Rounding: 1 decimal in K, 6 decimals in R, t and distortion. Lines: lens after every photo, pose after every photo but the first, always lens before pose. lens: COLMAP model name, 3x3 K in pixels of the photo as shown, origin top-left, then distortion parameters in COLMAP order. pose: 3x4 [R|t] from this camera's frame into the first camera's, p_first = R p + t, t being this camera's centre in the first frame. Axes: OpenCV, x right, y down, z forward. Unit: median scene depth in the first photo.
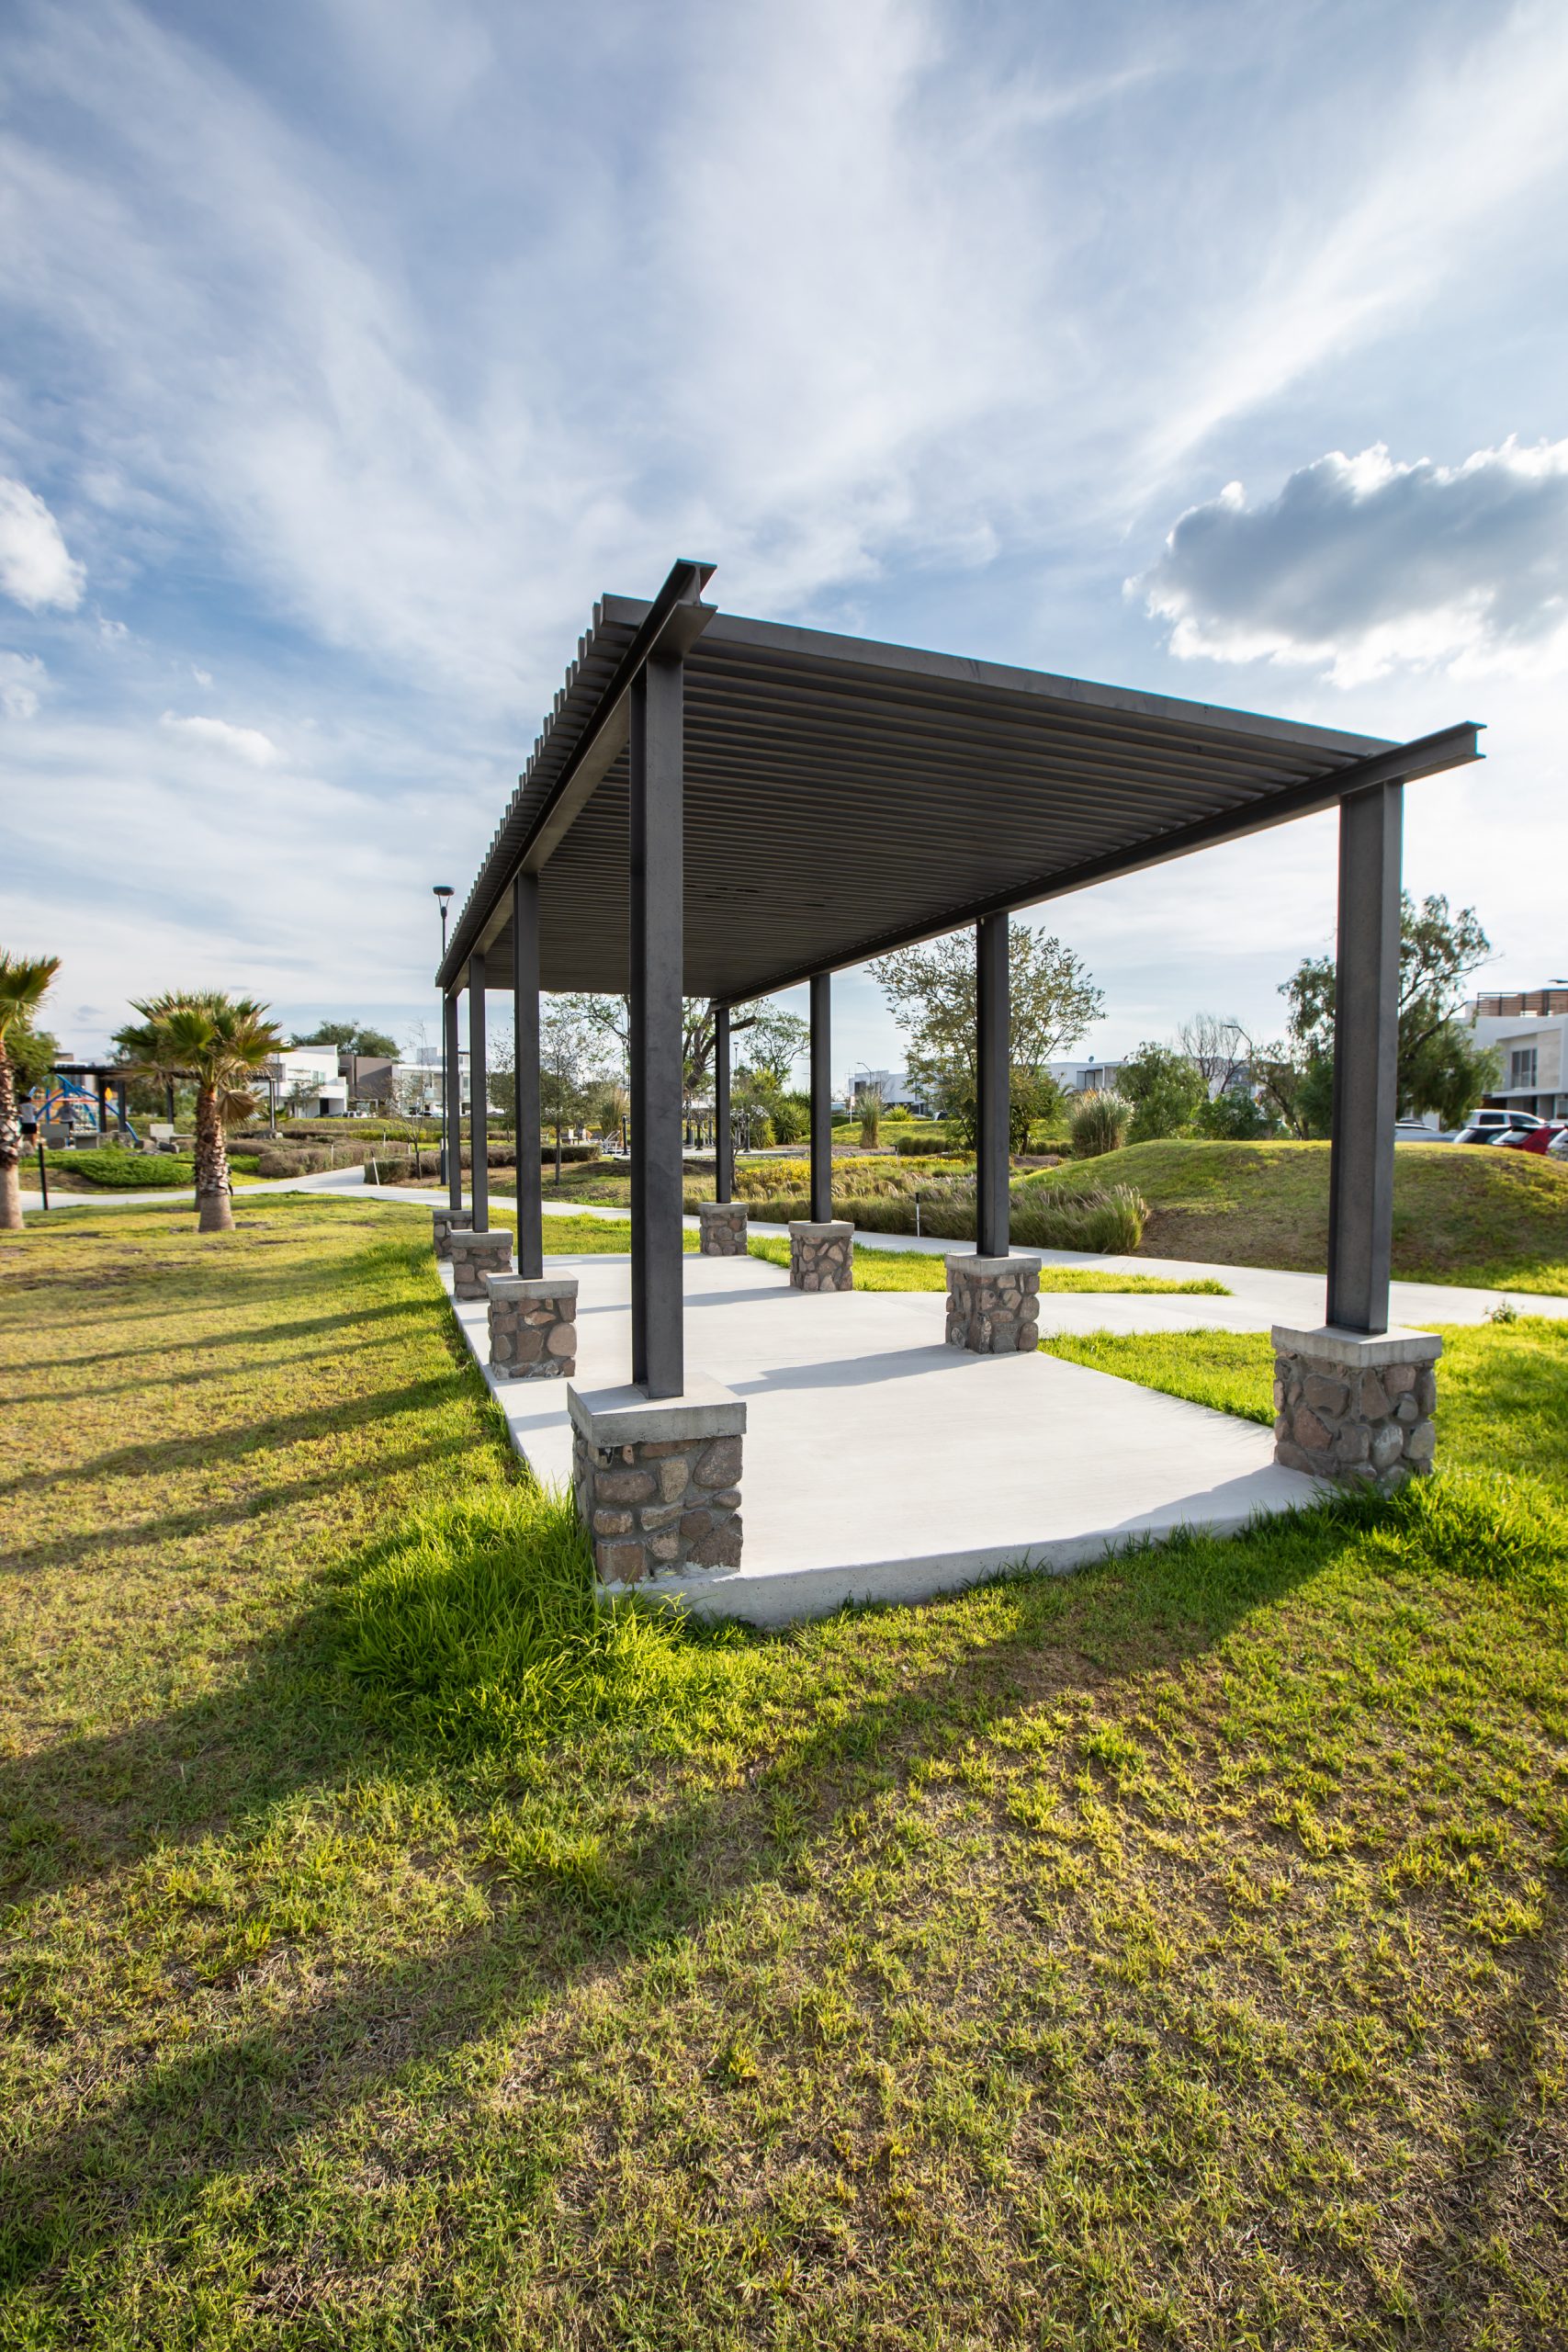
lens RADIAL K [[1107.5, 0, 791.2], [0, 1107.5, 1230.6], [0, 0, 1]] dist [-0.059592, 0.038043]
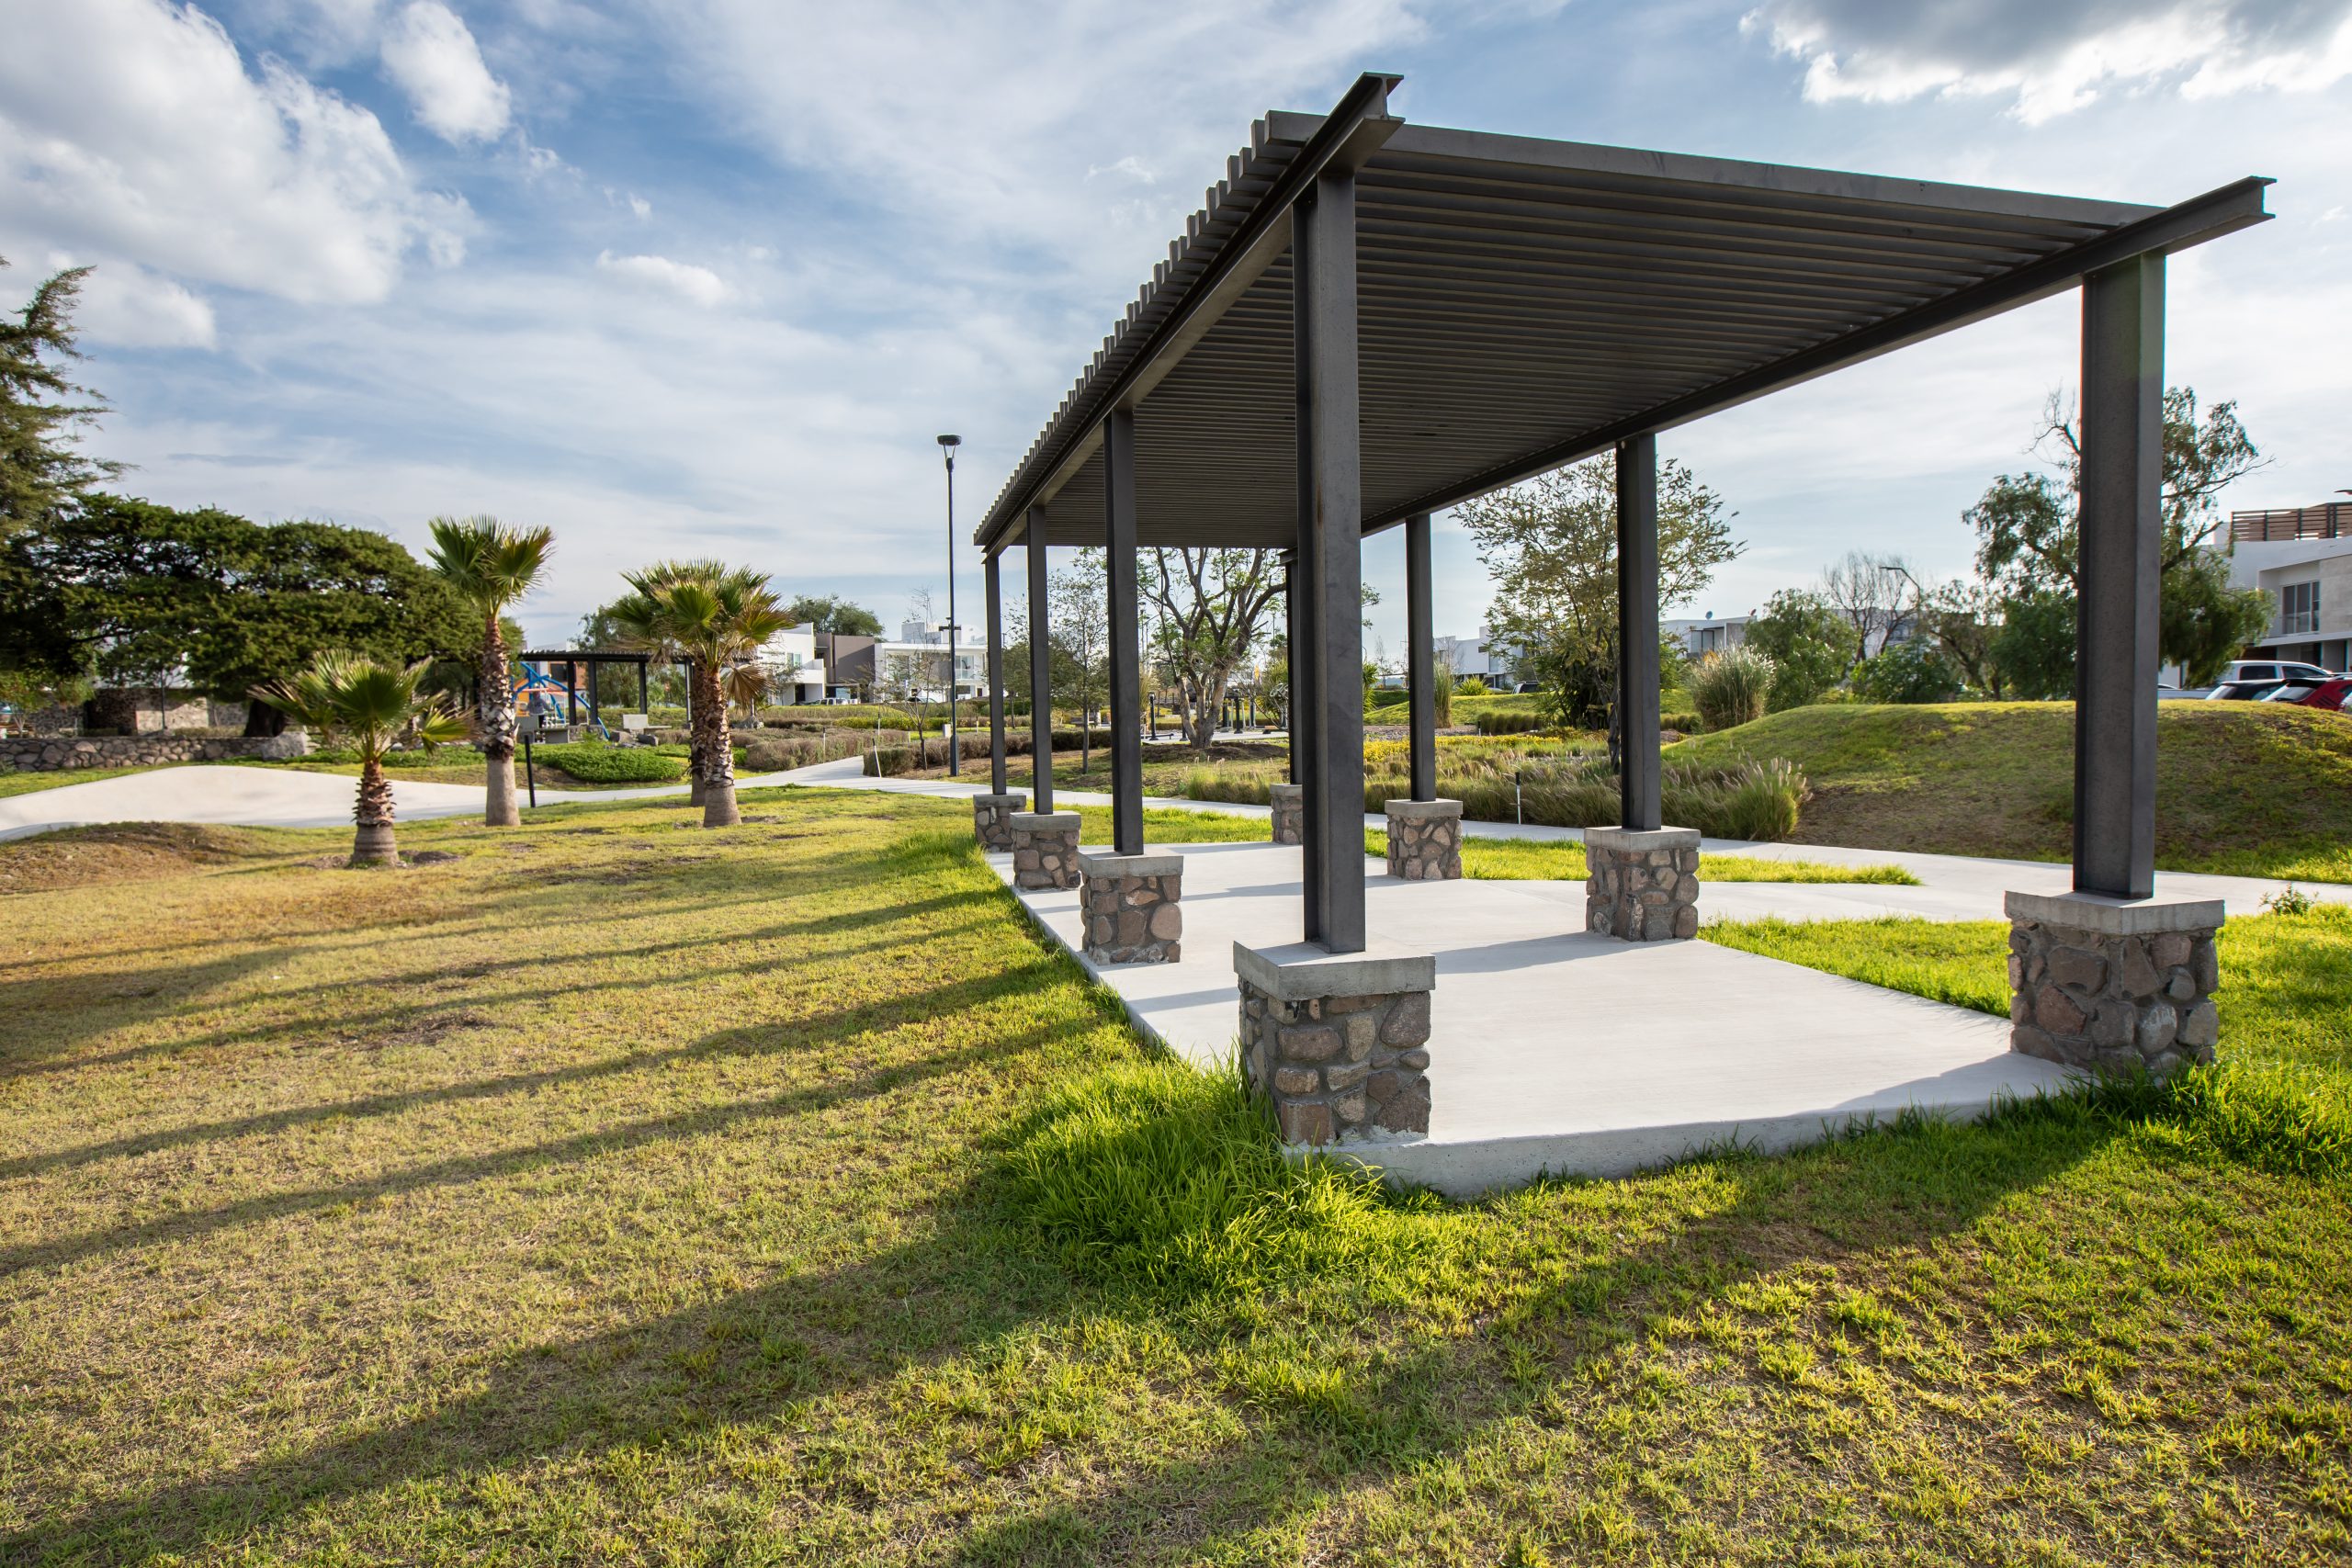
lens RADIAL K [[1322.7, 0, 1171.5], [0, 1322.7, 824.9], [0, 0, 1]] dist [-0.040413, 0.030385]
pose [[0.992826, -0.010534, -0.119100, -0.103467], [0.009676, 0.999923, -0.007774, 0.039886], [0.119172, 0.006566, 0.992852, -0.118057]]
